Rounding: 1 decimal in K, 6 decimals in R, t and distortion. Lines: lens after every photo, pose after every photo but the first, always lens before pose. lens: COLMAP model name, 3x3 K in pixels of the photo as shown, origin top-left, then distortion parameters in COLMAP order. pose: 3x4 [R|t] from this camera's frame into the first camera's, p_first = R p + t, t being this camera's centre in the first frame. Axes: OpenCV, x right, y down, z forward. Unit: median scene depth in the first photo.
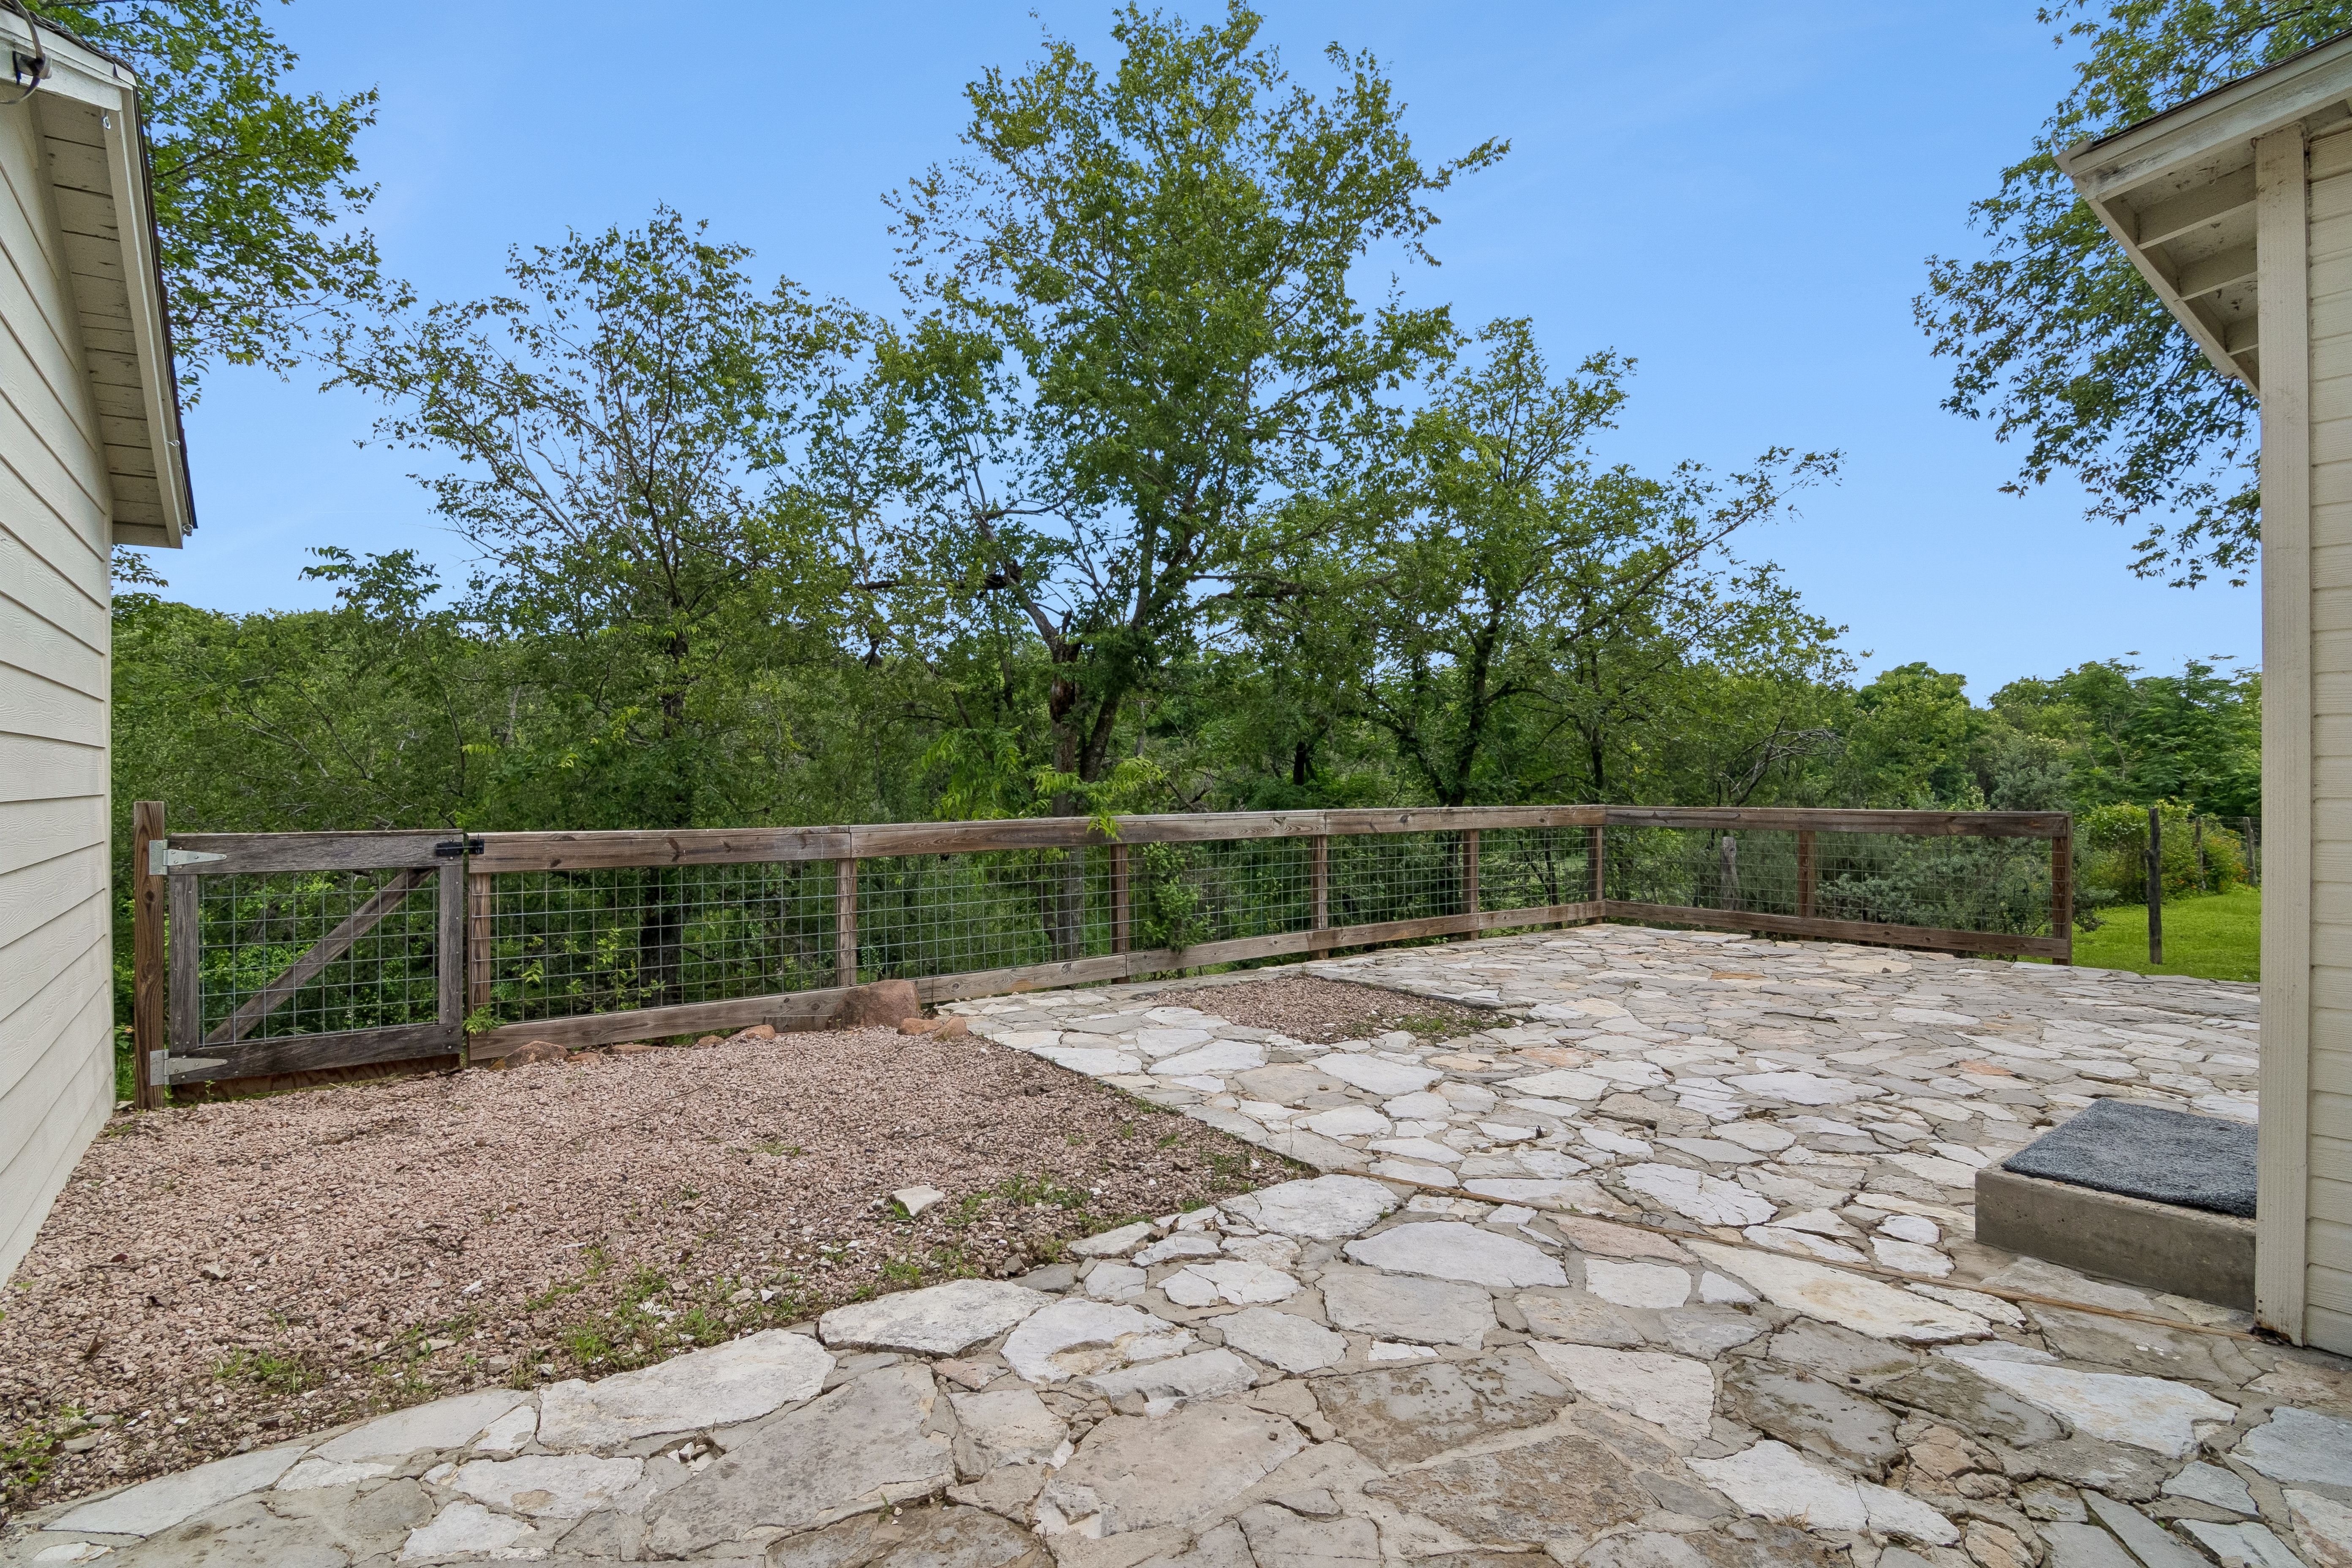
lens RADIAL K [[1136.1, 0, 1182.3], [0, 1136.1, 778.2], [0, 0, 1]] dist [-0.014045, 0.001288]
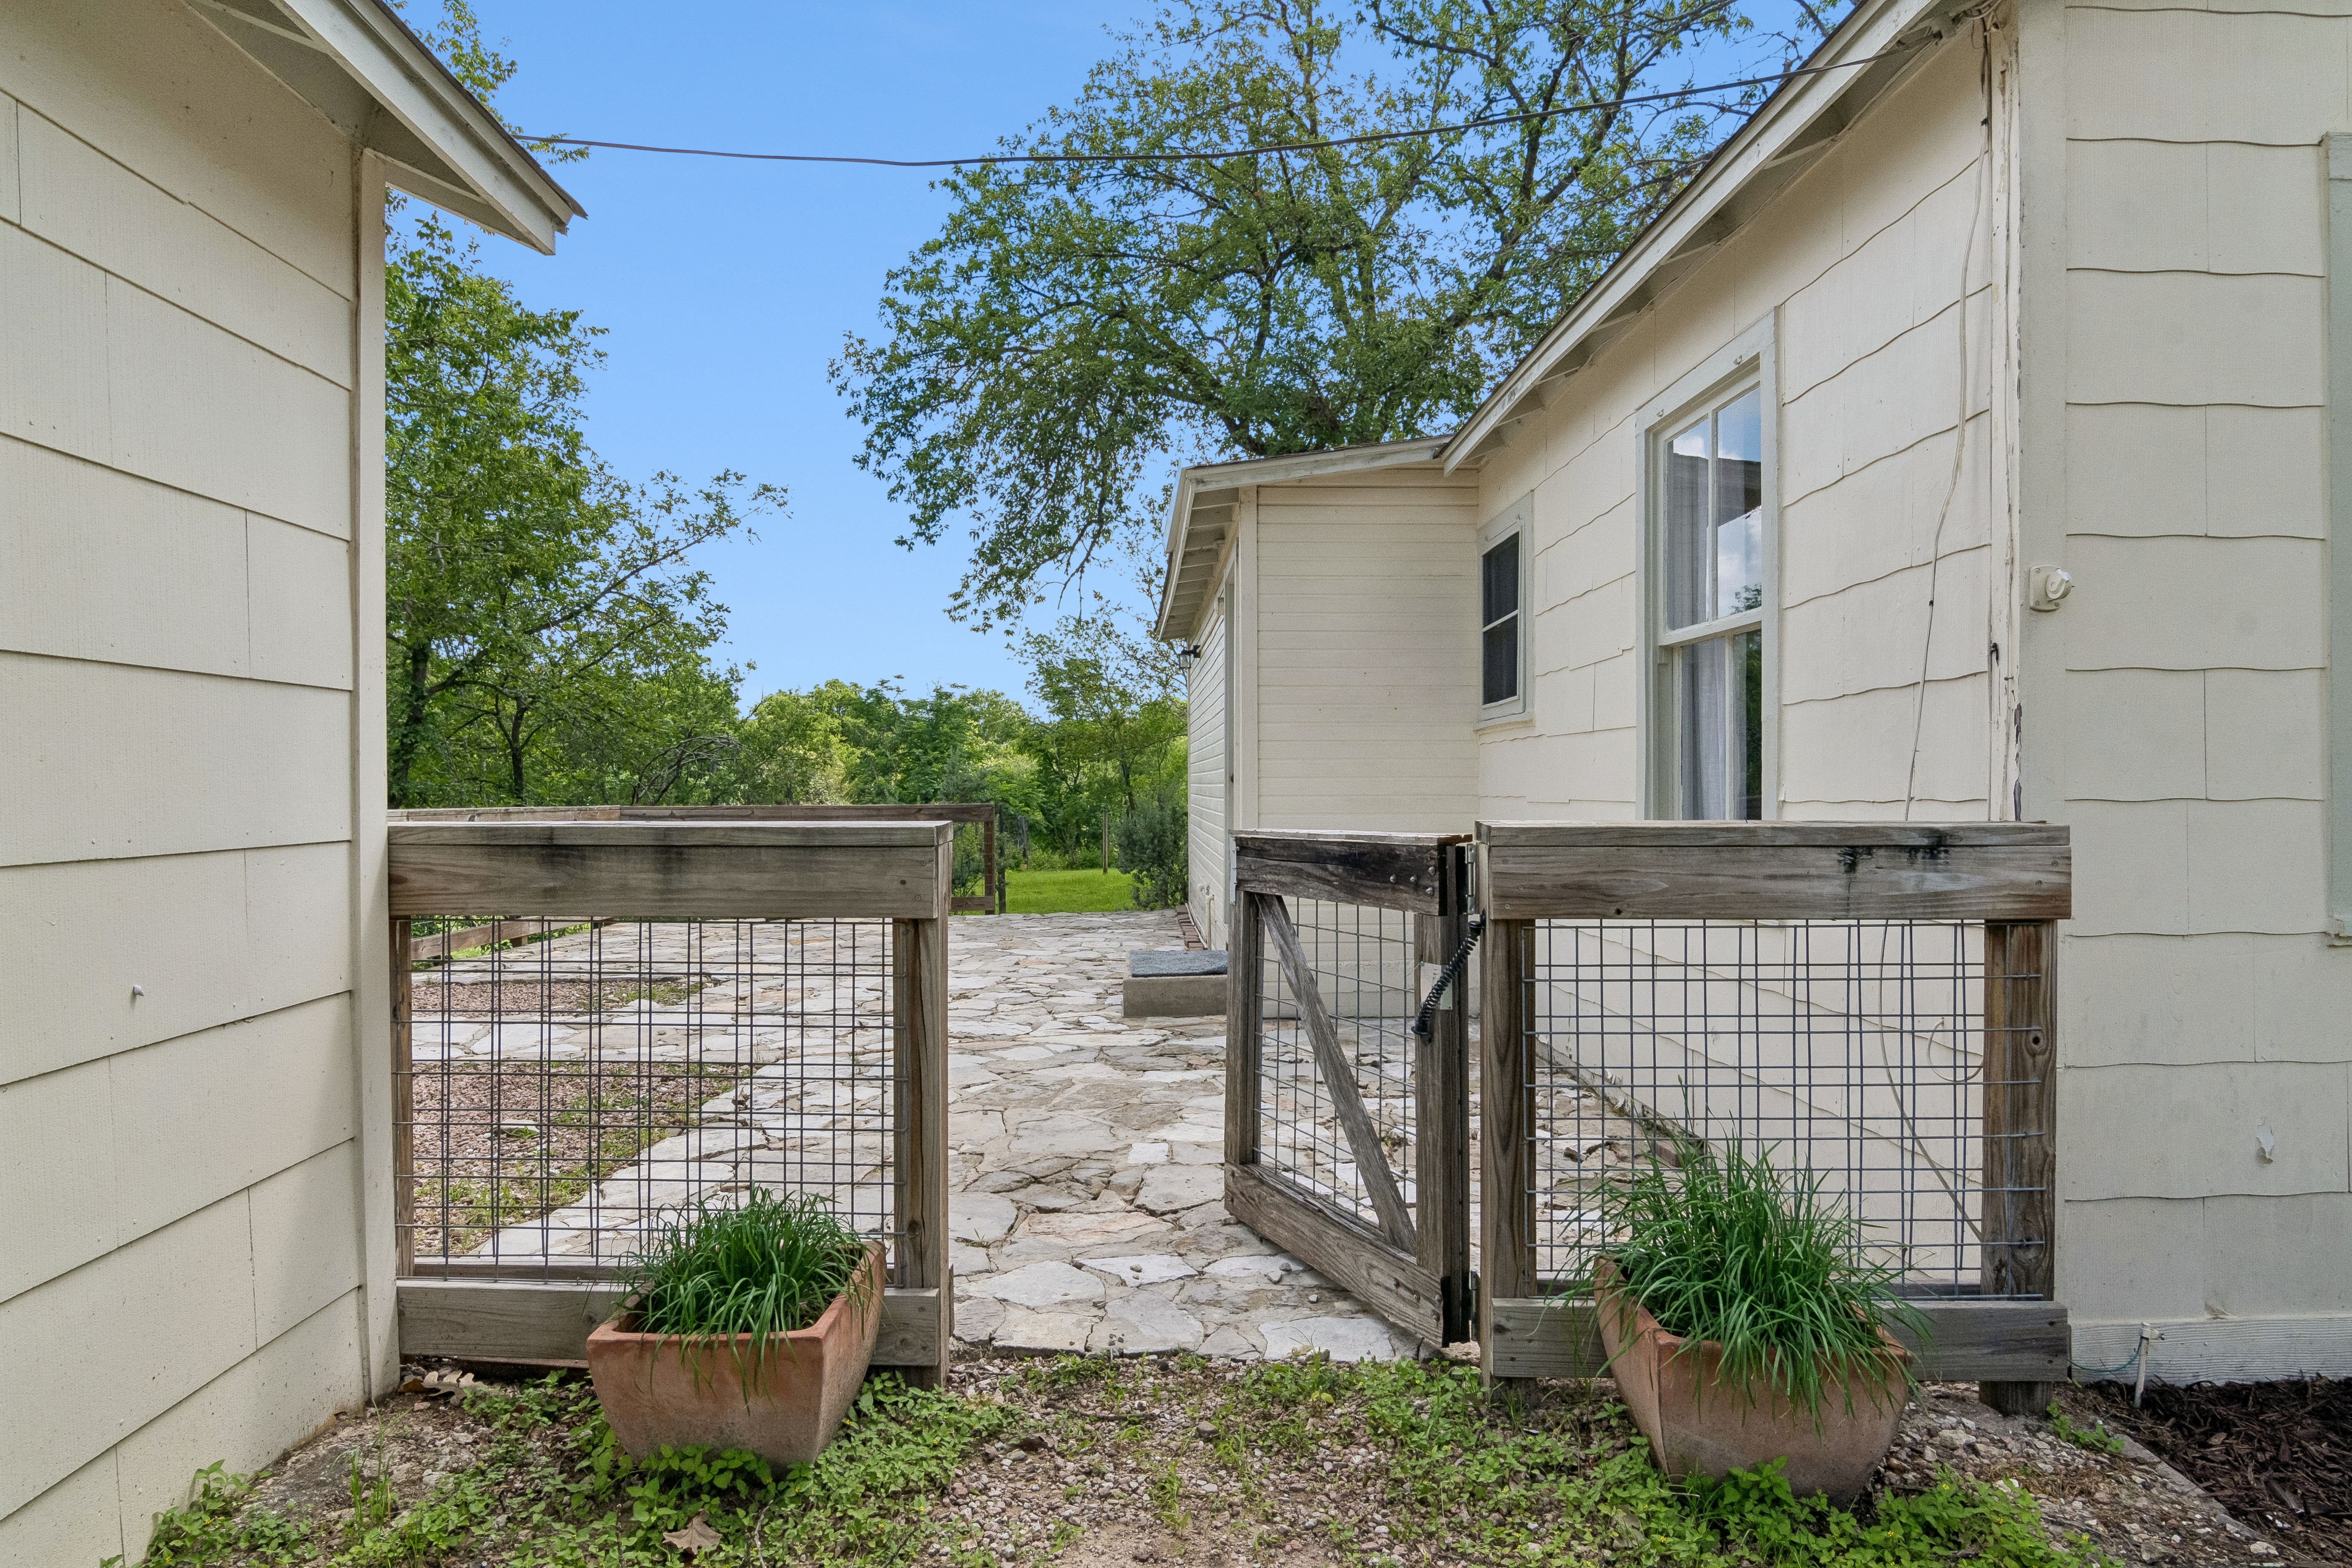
lens RADIAL K [[1355.2, 0, 1187.3], [0, 1355.2, 786.7], [0, 0, 1]] dist [-0.003801, -0.000823]
pose [[0.582670, 0.001179, 0.812708, -0.258157], [0.001941, 0.999994, -0.002842, 0.010002], [-0.812707, 0.003234, 0.582664, -0.092482]]
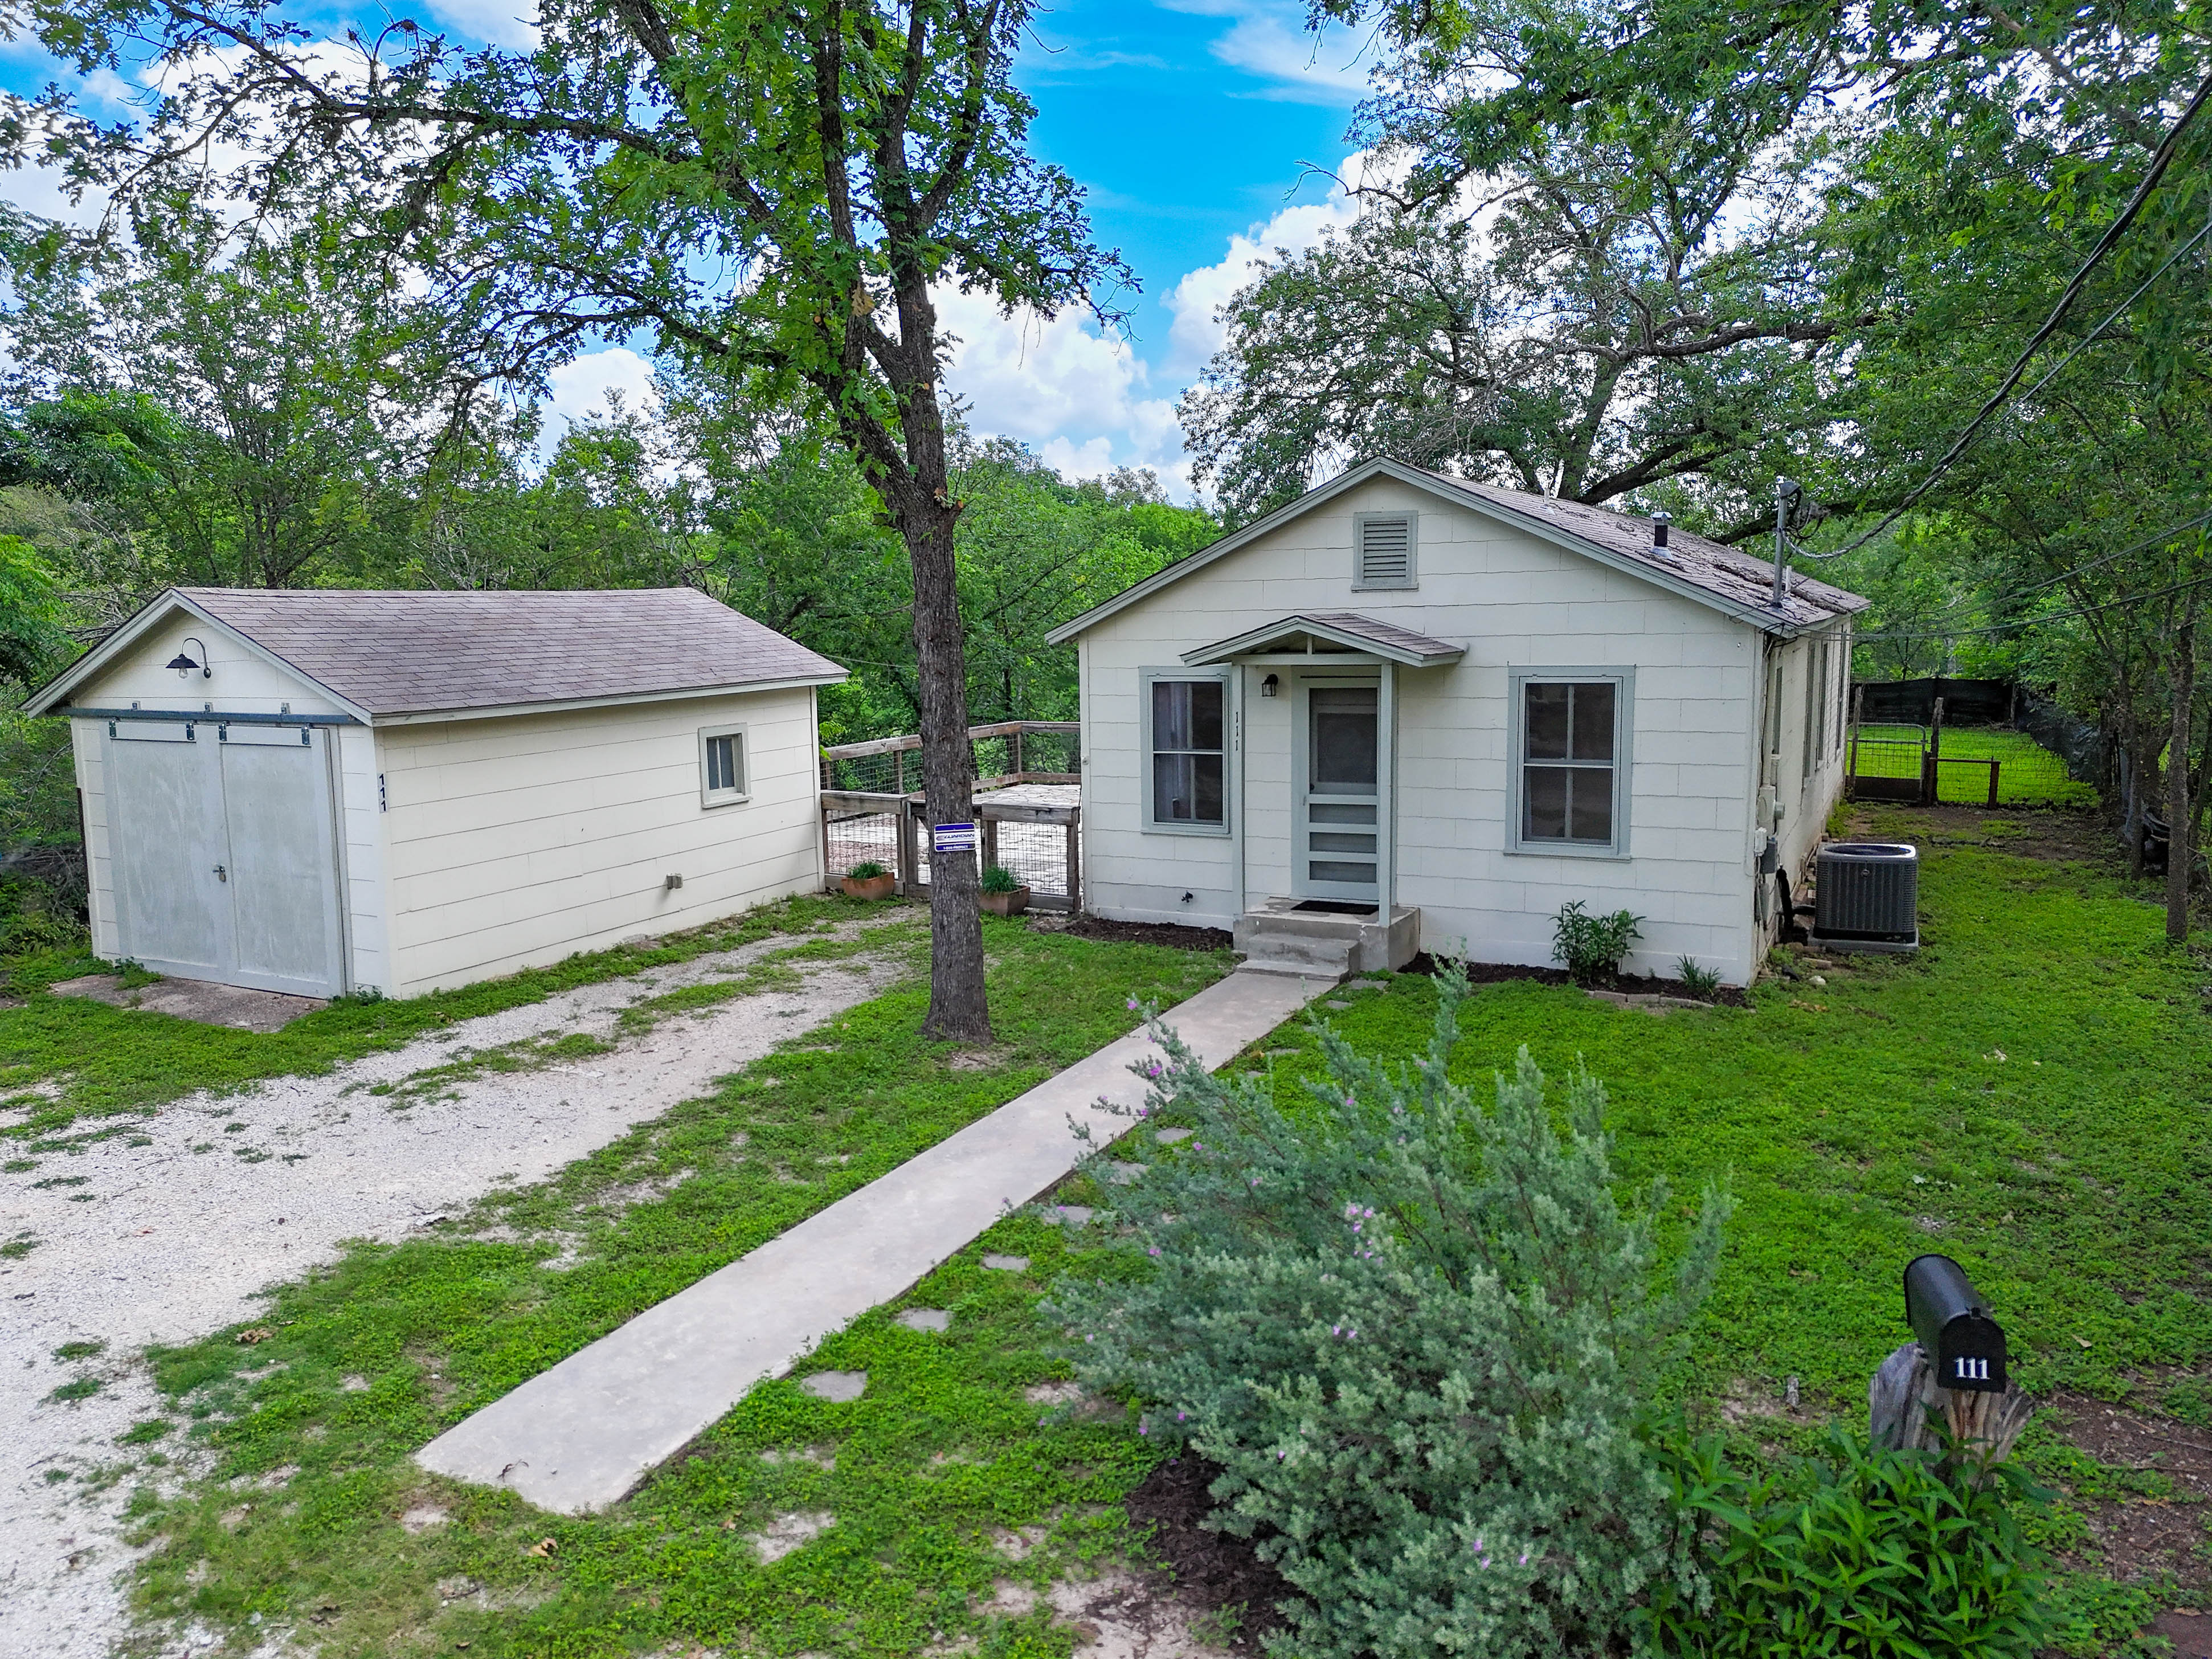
lens RADIAL K [[1605.5, 0, 1106.0], [0, 1605.5, 829.5], [0, 0, 1]] dist [0.075497, -0.071252]
pose [[0.904979, -0.075922, 0.418628, -0.522916], [0.017394, 0.989729, 0.141894, -0.147224], [-0.425101, -0.121130, 0.897004, -1.233486]]
